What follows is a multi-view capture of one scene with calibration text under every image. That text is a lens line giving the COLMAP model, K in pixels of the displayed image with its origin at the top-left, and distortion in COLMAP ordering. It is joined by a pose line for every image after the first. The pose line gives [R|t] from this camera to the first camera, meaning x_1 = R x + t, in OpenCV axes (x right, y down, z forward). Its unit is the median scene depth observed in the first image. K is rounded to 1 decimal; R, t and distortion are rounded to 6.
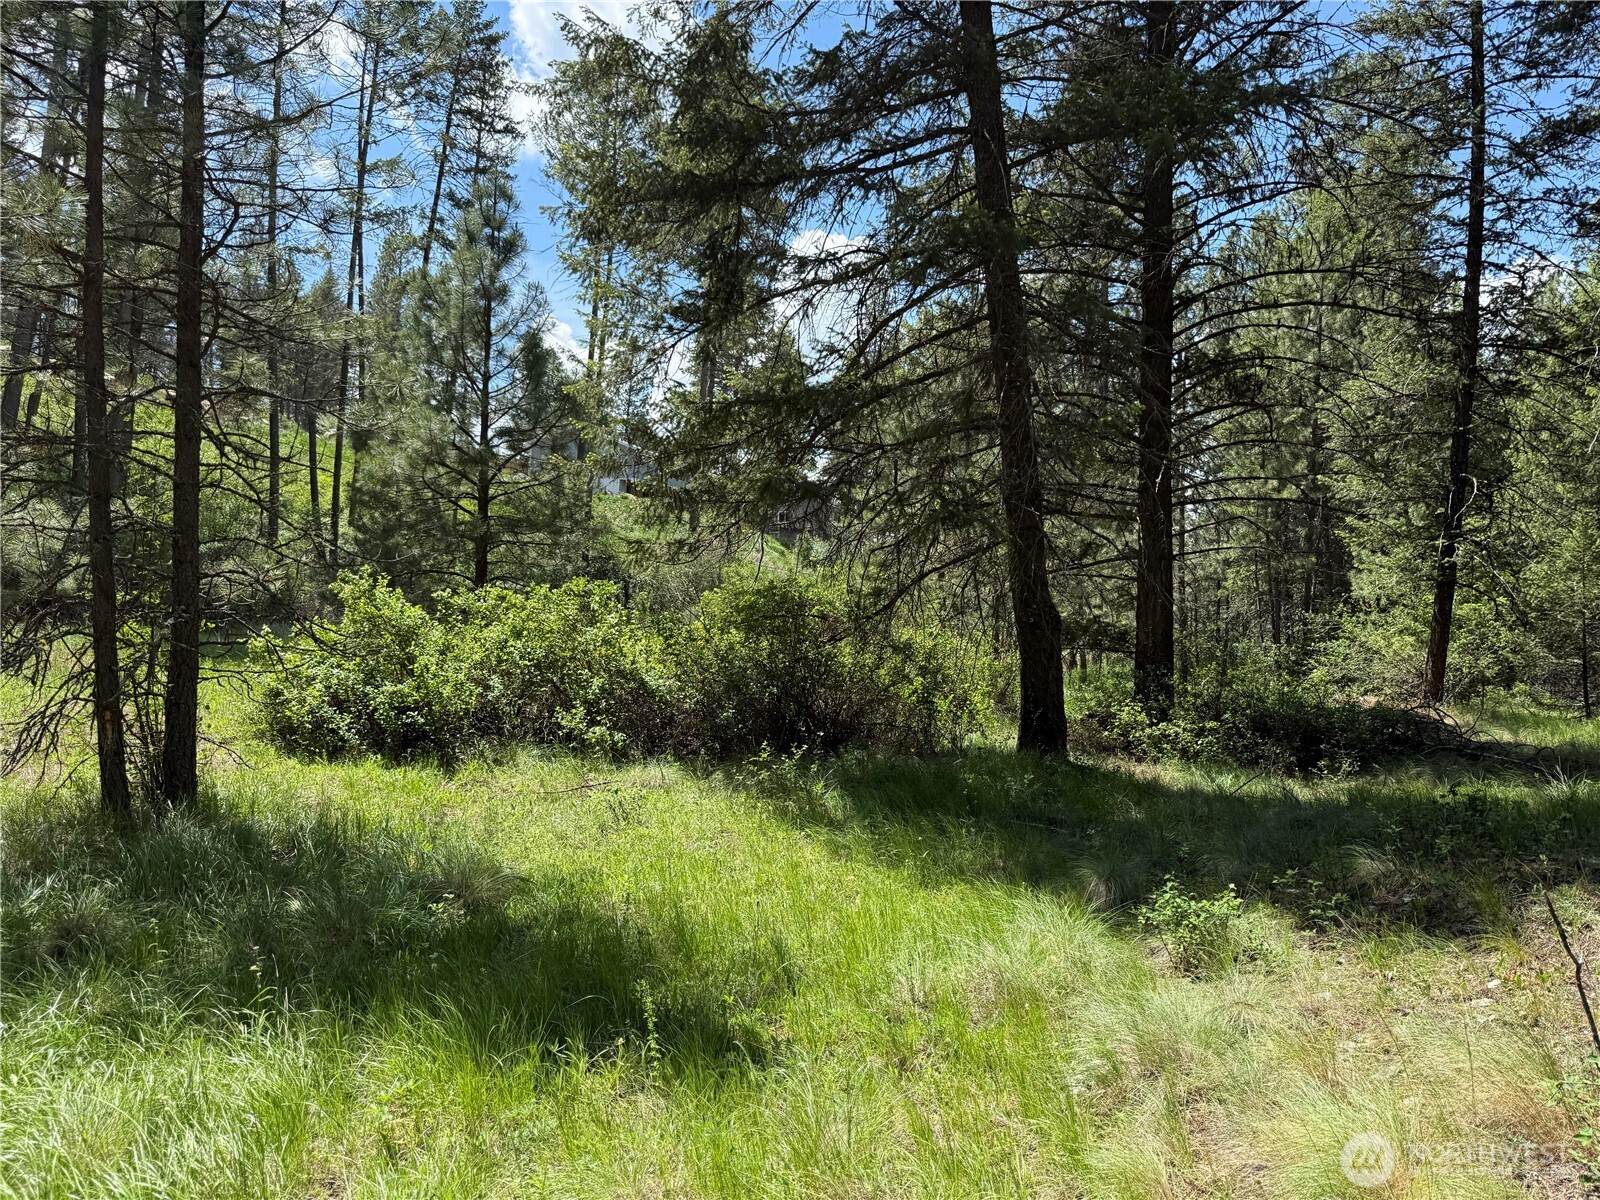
lens RADIAL K [[1099.8, 0, 795.4], [0, 1099.8, 605.6], [0, 0, 1]] dist [0.007305, 0.000852]
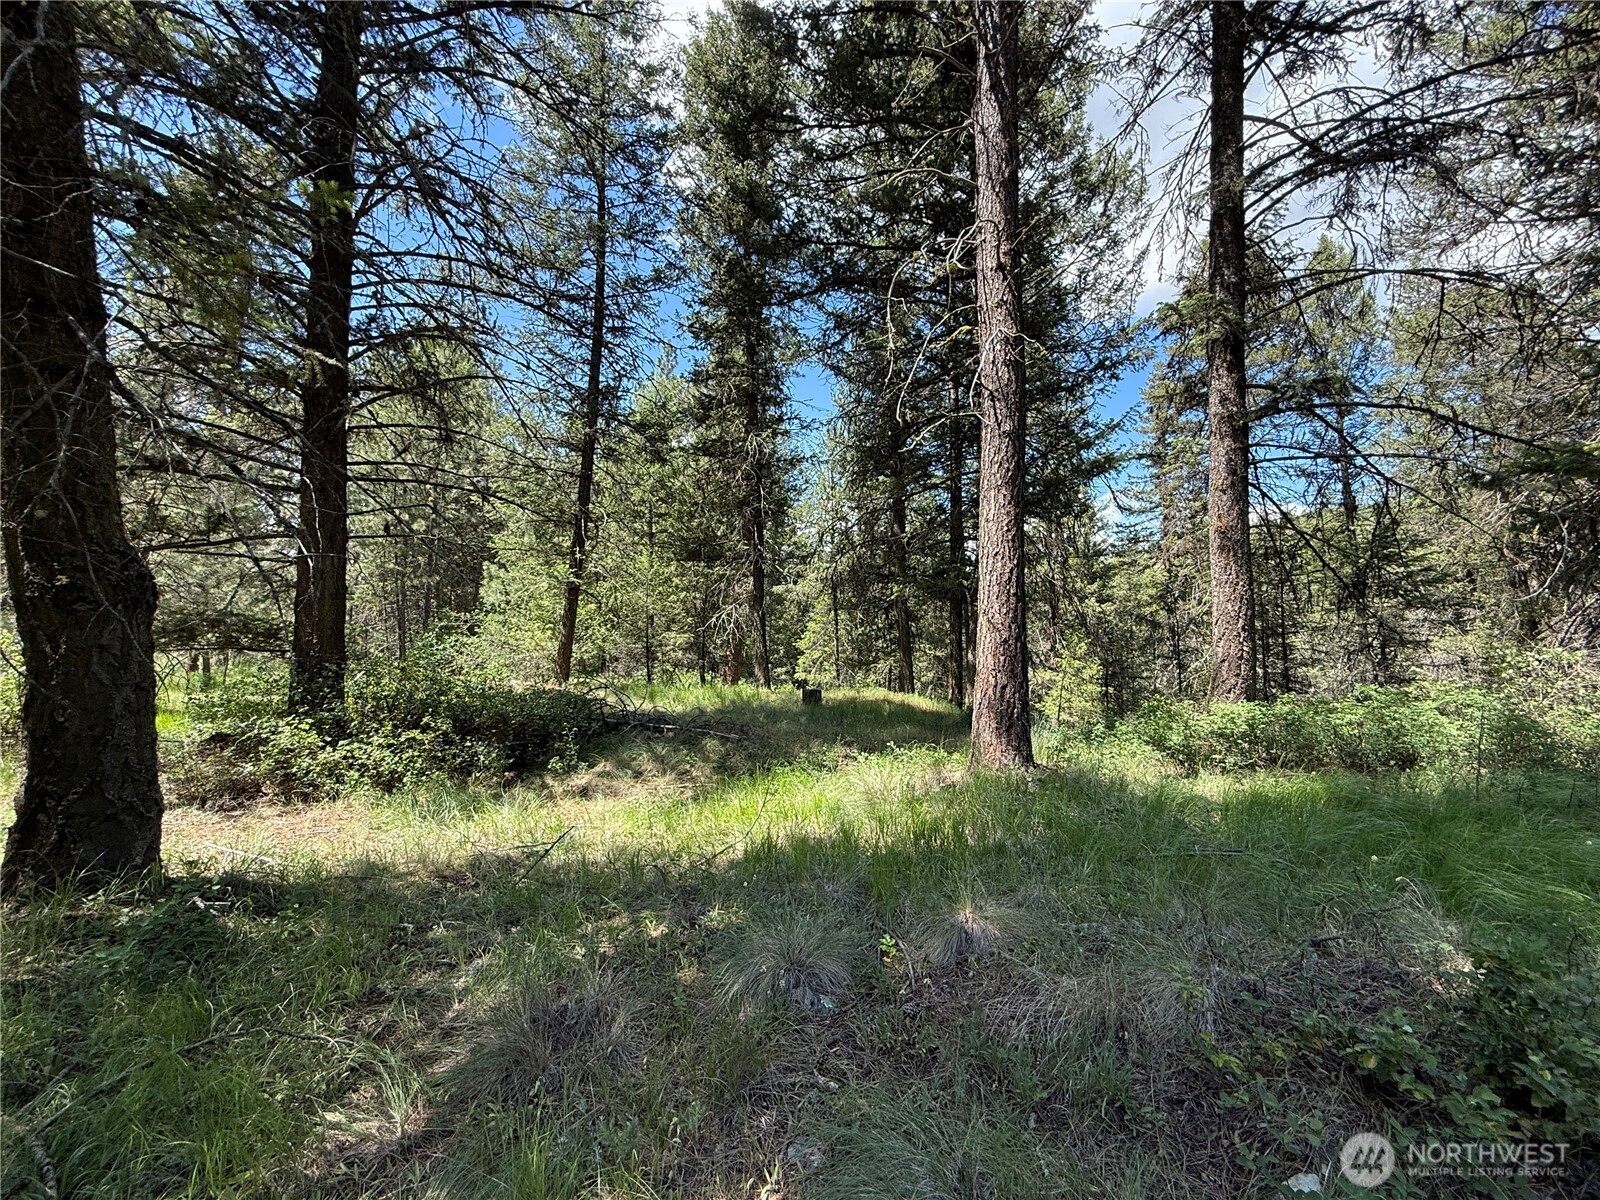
lens RADIAL K [[630.3, 0, 801.5], [0, 630.3, 605.1], [0, 0, 1]] dist [-0.000792, 0.000520]
pose [[0.530048, 0.023356, 0.847646, 0.139065], [-0.000925, 0.999636, -0.026965, 0.025215], [-0.847967, 0.013509, 0.529876, 0.532802]]
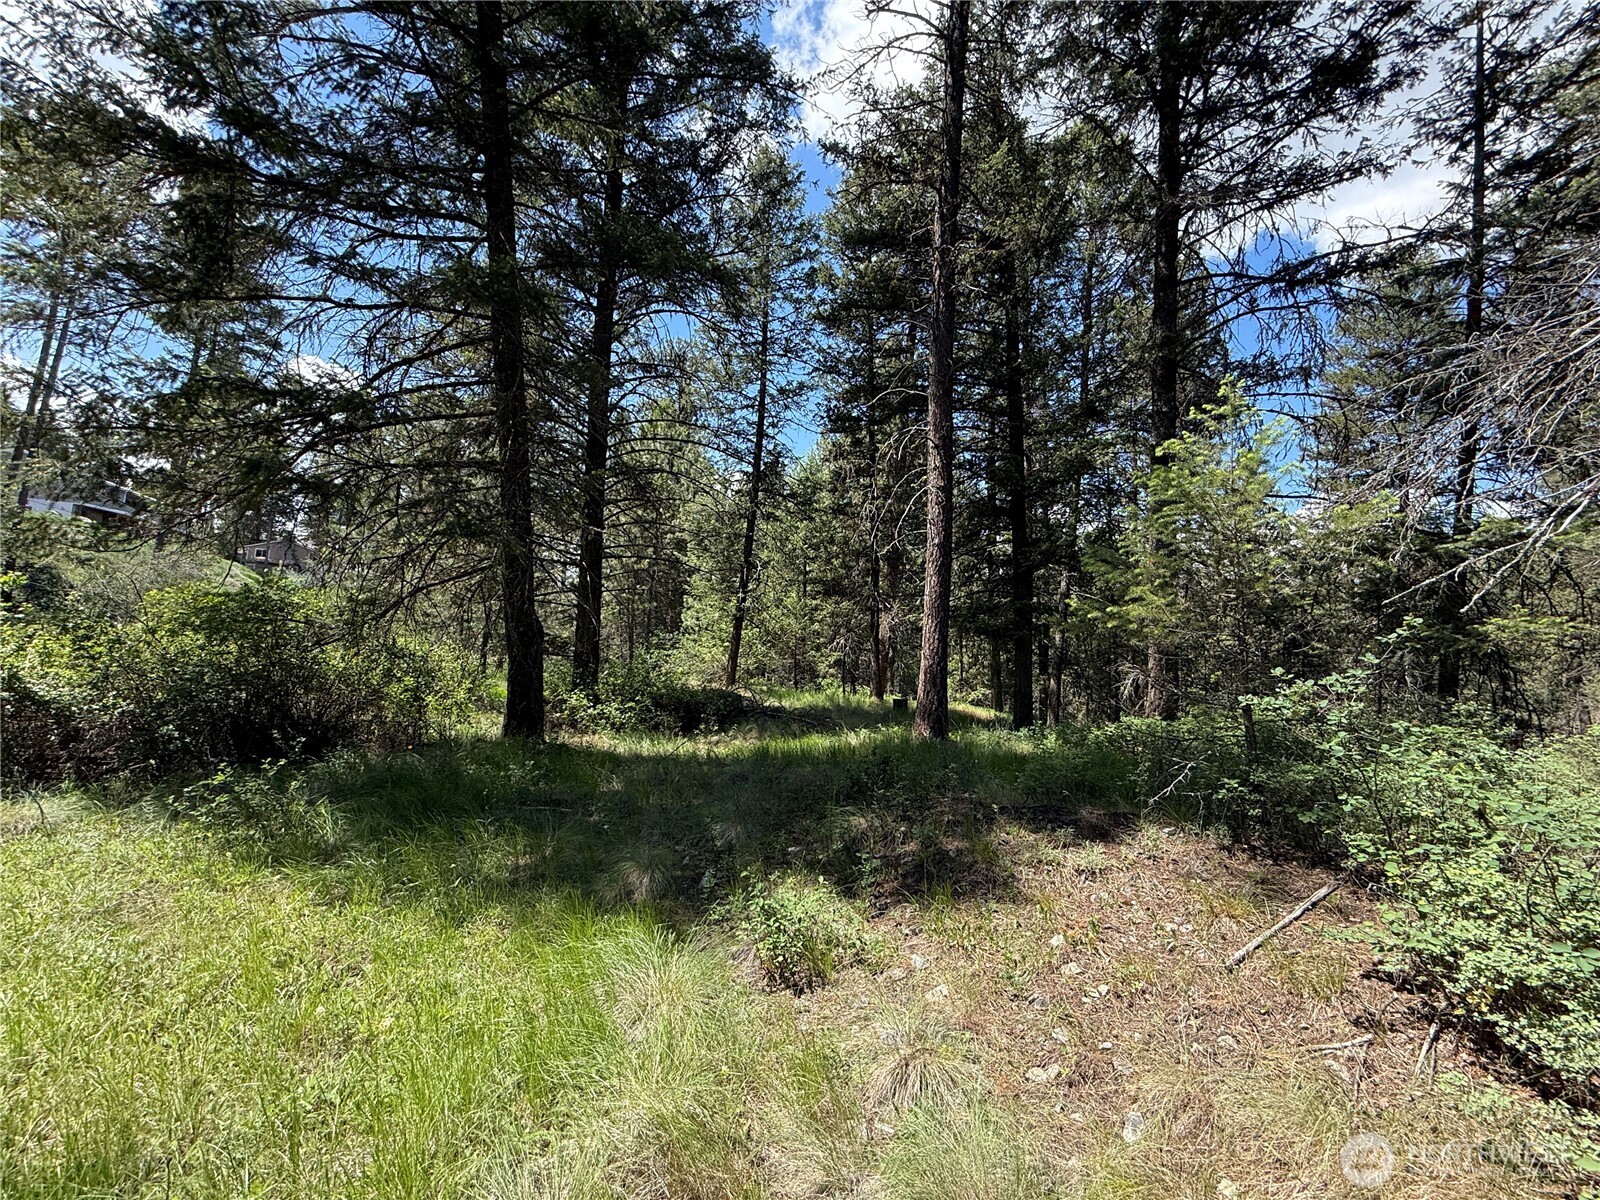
lens RADIAL K [[630.3, 0, 798.2], [0, 630.3, 612.8], [0, 0, 1]] dist [-0.000792, 0.000520]
pose [[0.764281, 0.046771, 0.643185, -0.004205], [-0.029980, 0.998865, -0.037011, 0.008491], [-0.644186, 0.009005, 0.764816, 0.210121]]
